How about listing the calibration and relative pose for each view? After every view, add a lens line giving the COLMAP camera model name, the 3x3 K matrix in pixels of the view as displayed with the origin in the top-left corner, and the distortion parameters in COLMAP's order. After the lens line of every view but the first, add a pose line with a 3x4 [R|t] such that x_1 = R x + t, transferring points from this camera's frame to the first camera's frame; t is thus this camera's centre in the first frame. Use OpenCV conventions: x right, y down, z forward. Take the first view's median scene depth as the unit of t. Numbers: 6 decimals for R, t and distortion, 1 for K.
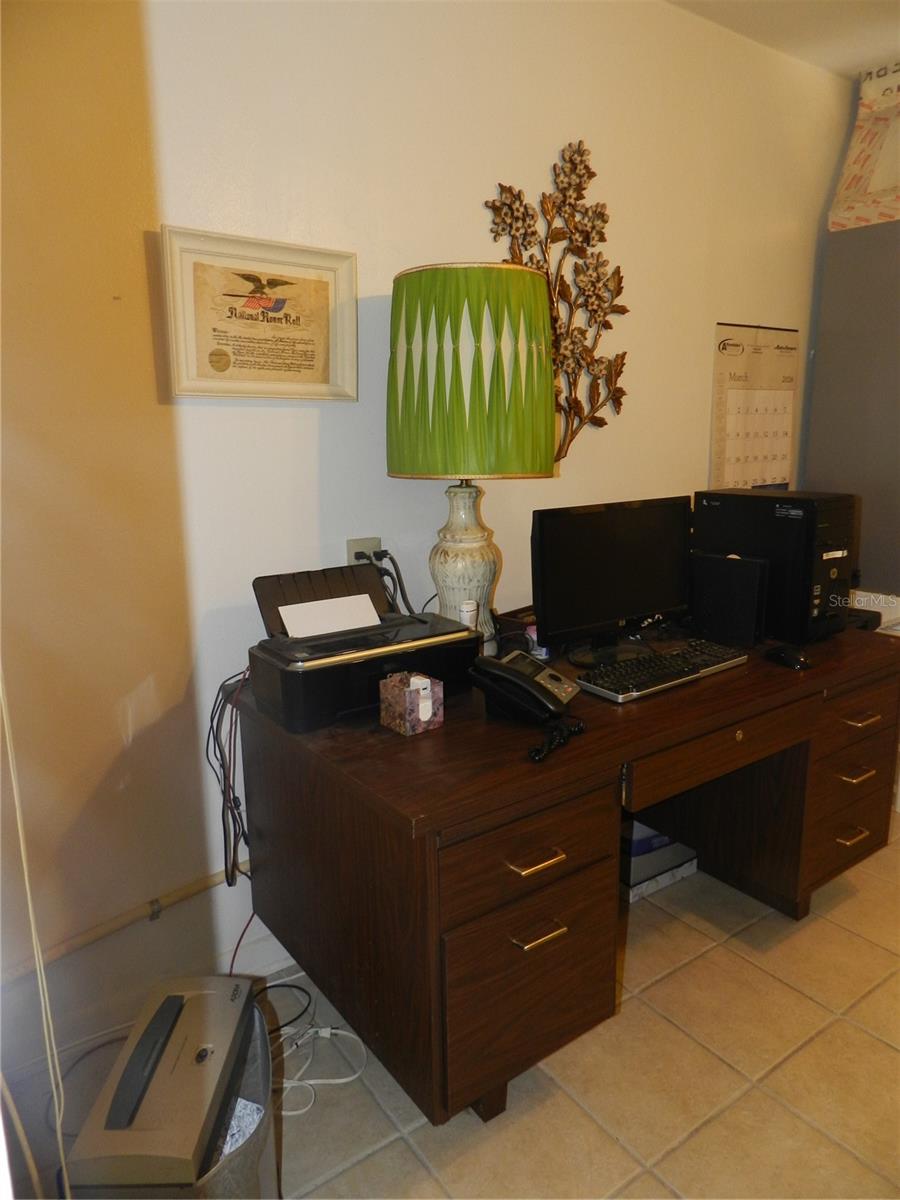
lens RADIAL K [[811.1, 0, 459.1], [0, 811.1, 597.9], [0, 0, 1]] dist [0.013578, -0.001685]
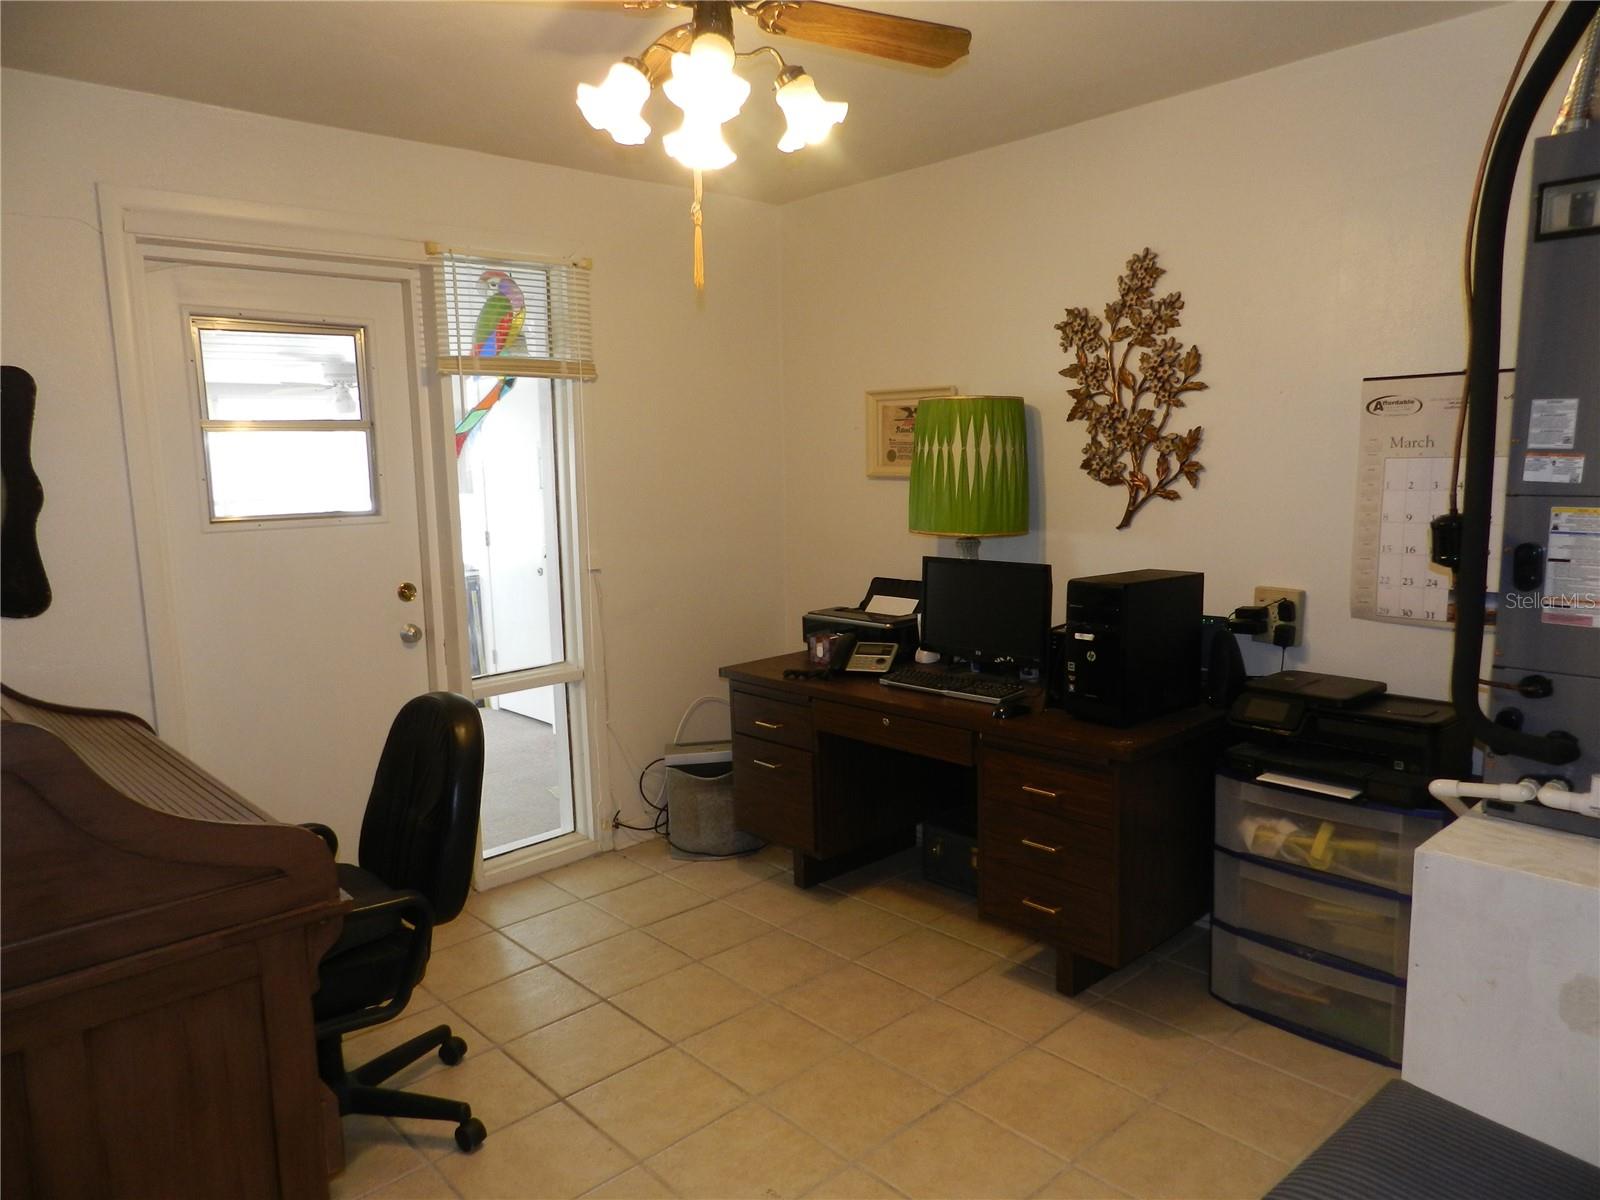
lens RADIAL K [[1077.0, 0, 805.1], [0, 1077.0, 606.0], [0, 0, 1]] dist [0.008219, 0.003162]
pose [[0.116242, 0.147063, -0.982273, 1.594663], [-0.186551, 0.974609, 0.123839, -0.175883], [0.975544, 0.168848, 0.140725, 0.412255]]
